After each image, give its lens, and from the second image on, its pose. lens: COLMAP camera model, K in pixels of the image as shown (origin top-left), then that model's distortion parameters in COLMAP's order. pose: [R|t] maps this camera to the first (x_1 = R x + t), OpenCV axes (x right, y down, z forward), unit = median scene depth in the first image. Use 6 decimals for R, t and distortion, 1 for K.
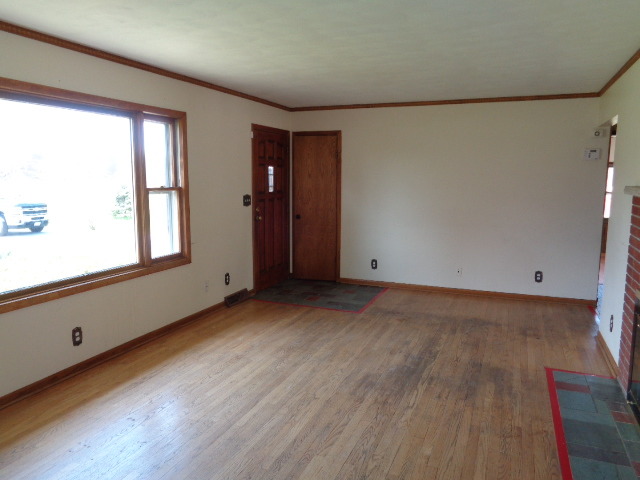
lens RADIAL K [[486.9, 0, 317.5], [0, 486.9, 241.4], [0, 0, 1]] dist [-0.010178, 0.001664]
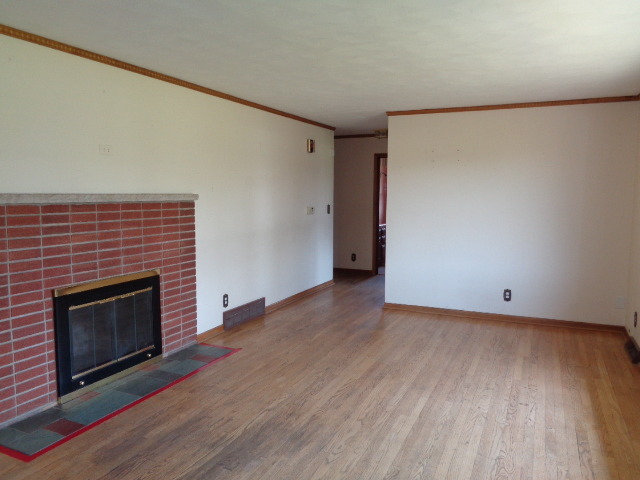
lens RADIAL K [[486.9, 0, 319.4], [0, 486.9, 239.8], [0, 0, 1]] dist [-0.010178, 0.001664]
pose [[-0.998850, -0.013842, 0.045911, 0.037905], [-0.002466, 0.970992, 0.239099, -0.245375], [-0.047889, 0.238711, -0.969909, 1.840178]]
